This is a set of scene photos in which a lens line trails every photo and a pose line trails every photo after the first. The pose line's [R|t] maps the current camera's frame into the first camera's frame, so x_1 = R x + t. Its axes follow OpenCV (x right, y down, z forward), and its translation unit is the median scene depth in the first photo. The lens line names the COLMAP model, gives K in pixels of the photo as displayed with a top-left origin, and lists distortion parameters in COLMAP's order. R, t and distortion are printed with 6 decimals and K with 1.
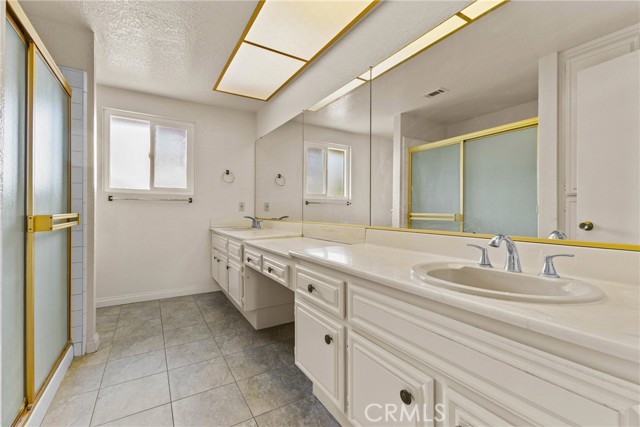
lens RADIAL K [[284.2, 0, 319.0], [0, 284.2, 209.0], [0, 0, 1]] dist [0.018529, -0.000930]
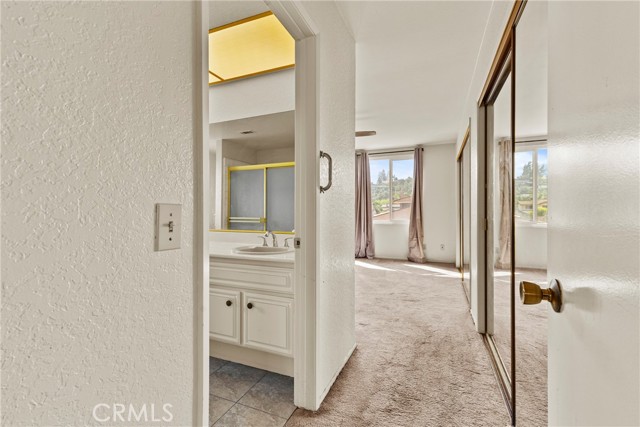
lens RADIAL K [[284.2, 0, 320.3], [0, 284.2, 207.1], [0, 0, 1]] dist [0.018529, -0.000930]
pose [[0.813163, 0.002020, 0.582032, -0.113447], [0.002307, 0.999975, -0.006695, -0.026722], [-0.582031, 0.006787, 0.813138, -0.338863]]
